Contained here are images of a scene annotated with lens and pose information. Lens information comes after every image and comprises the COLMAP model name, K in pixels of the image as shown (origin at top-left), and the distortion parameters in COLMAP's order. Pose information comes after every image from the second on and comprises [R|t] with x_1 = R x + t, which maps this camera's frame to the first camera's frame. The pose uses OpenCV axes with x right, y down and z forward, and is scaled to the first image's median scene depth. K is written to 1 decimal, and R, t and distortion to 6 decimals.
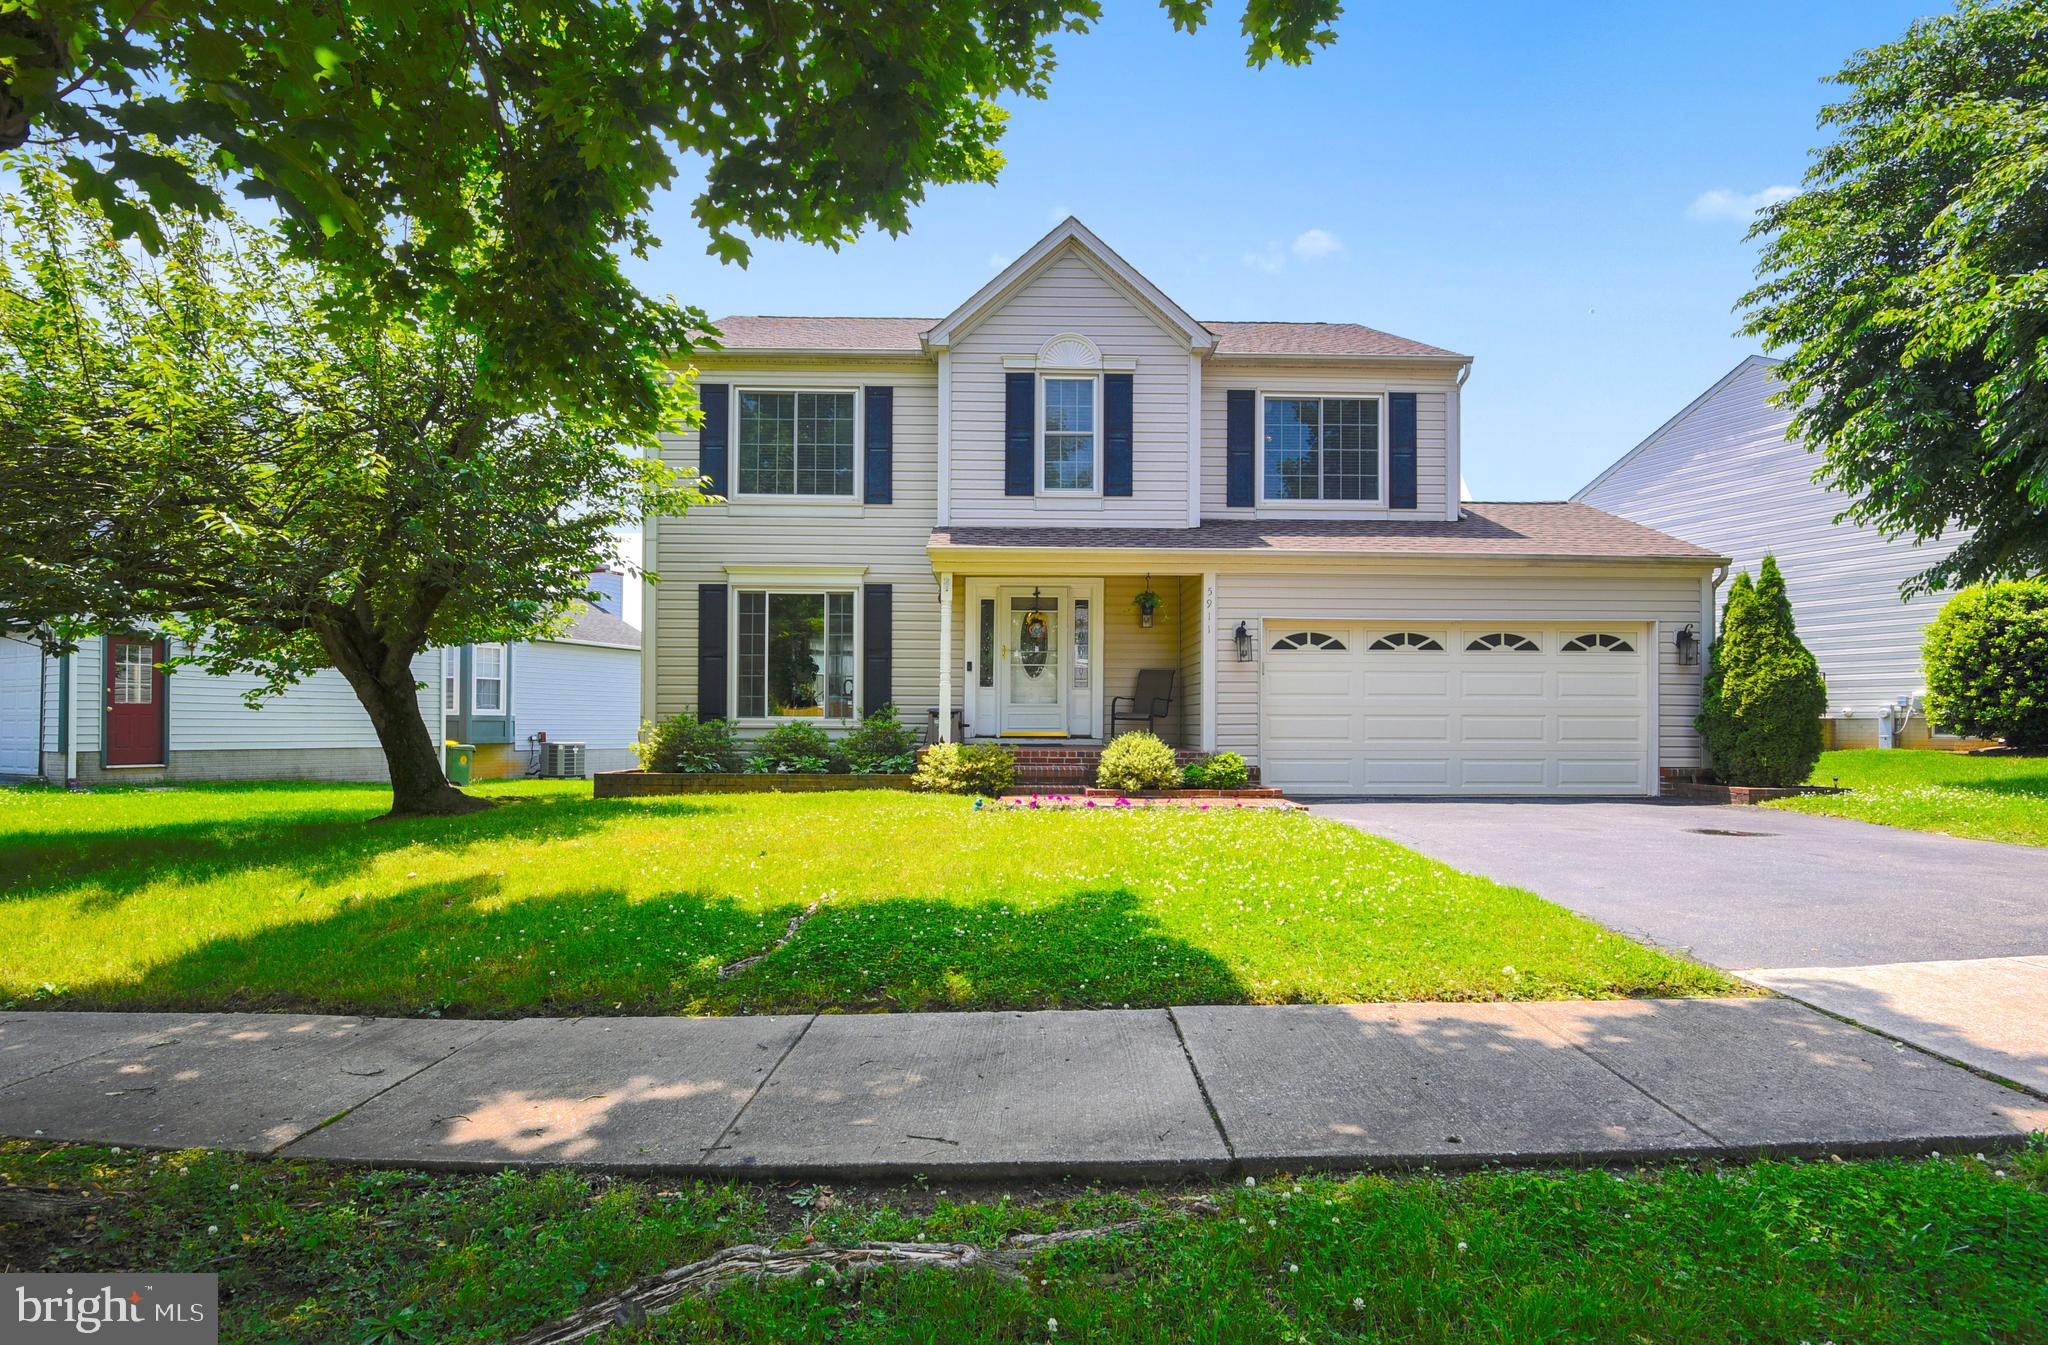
lens RADIAL K [[995.9, 0, 1034.6], [0, 995.9, 671.2], [0, 0, 1]] dist [-0.018321, -0.001882]
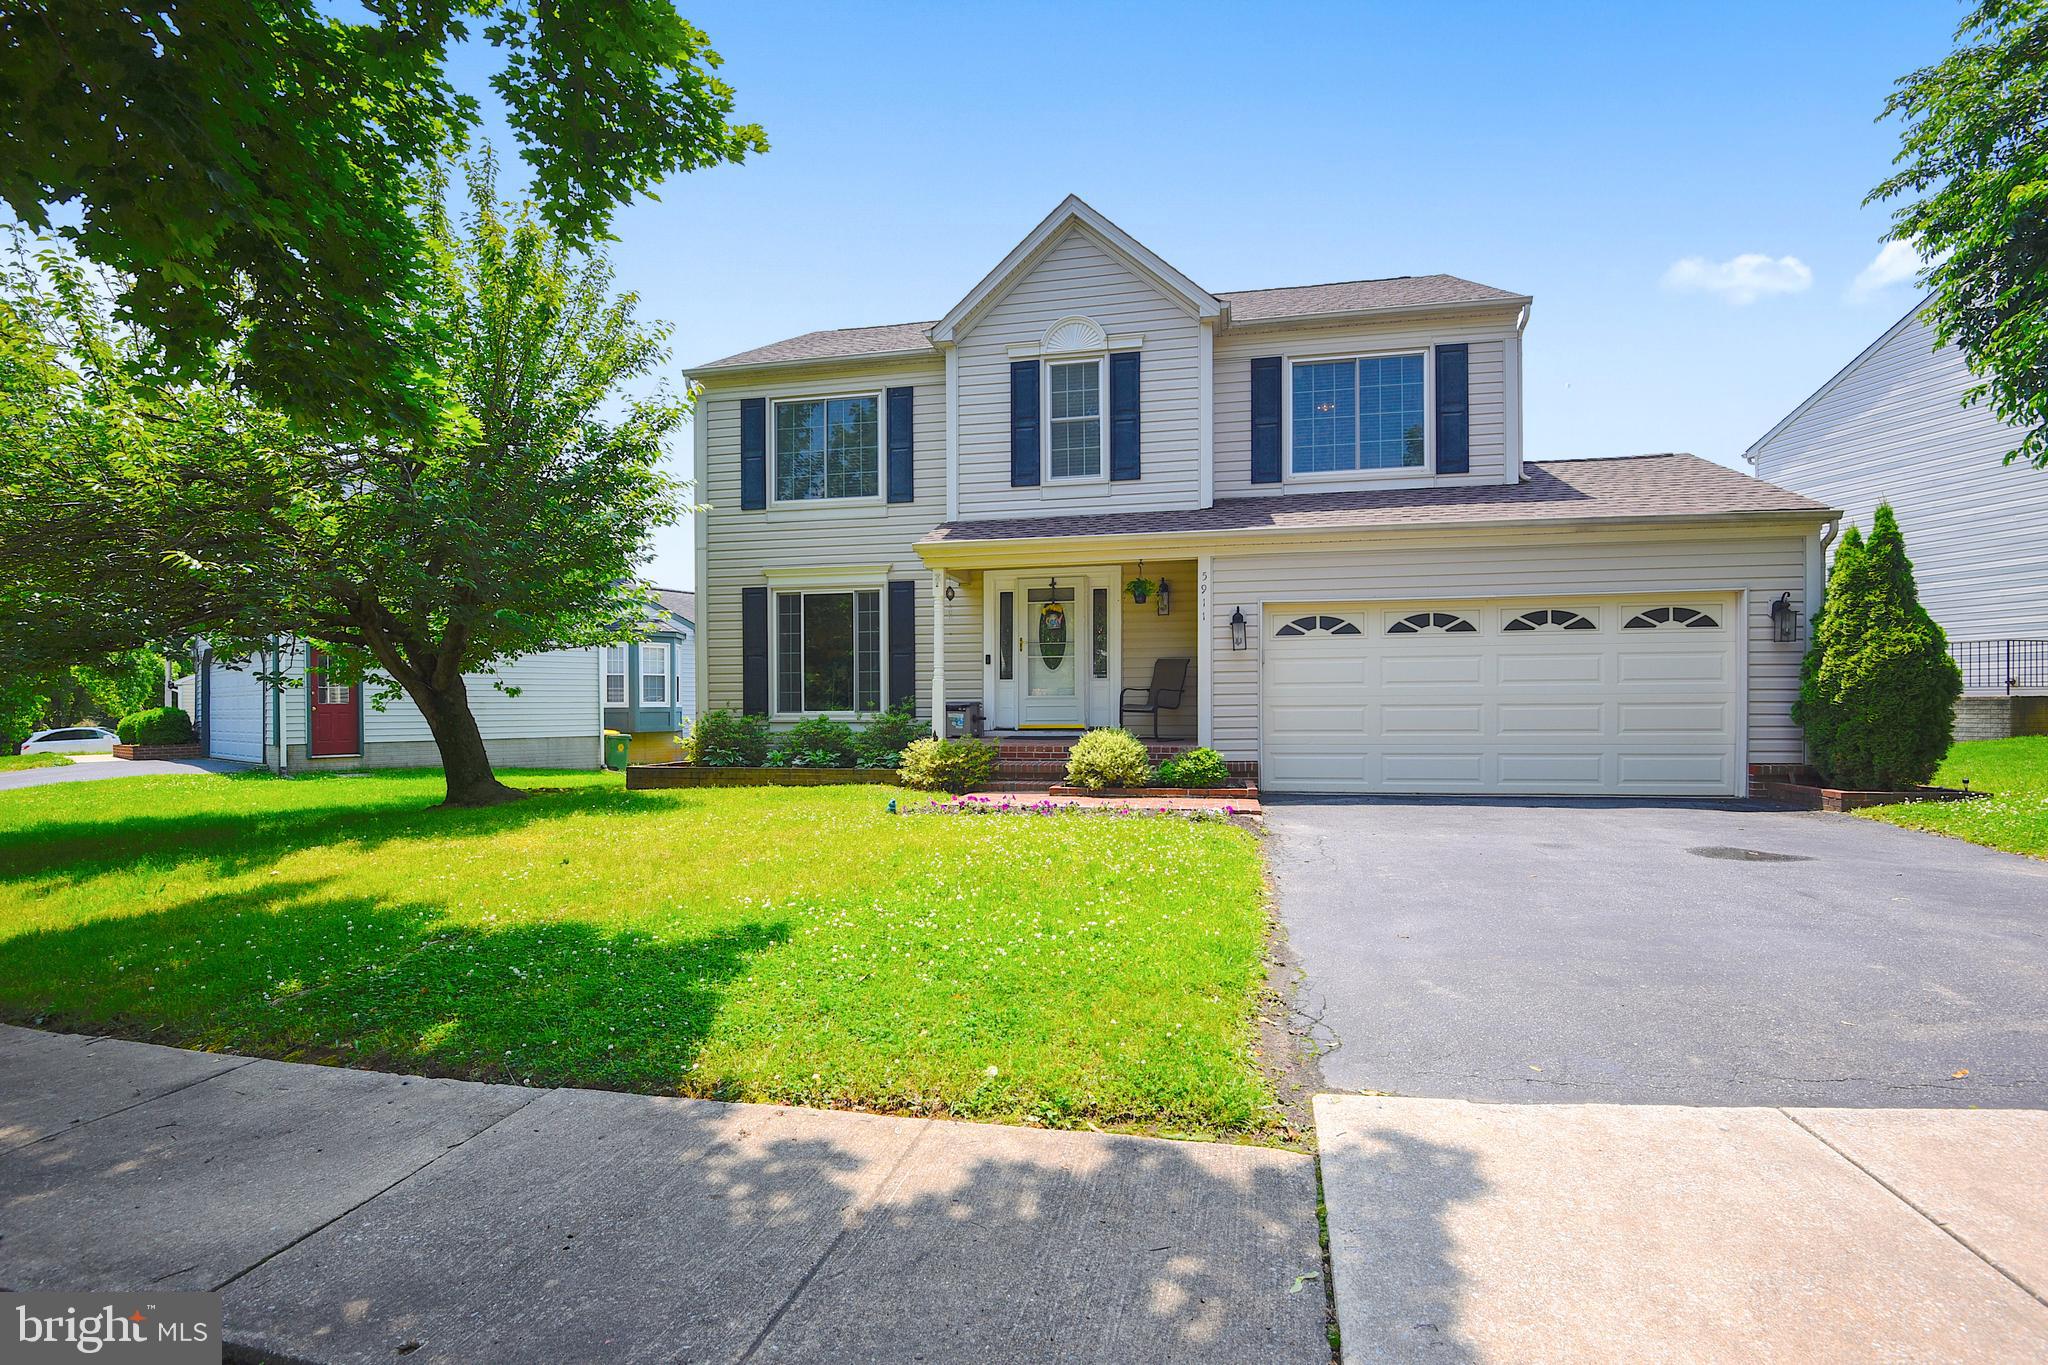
lens RADIAL K [[942.7, 0, 1015.8], [0, 942.7, 680.9], [0, 0, 1]] dist [-0.025147, -0.000352]
pose [[0.973832, -0.016665, -0.226656, 0.183658], [0.022978, 0.999417, 0.025244, -0.006737], [0.226103, -0.029792, 0.973648, 0.080942]]
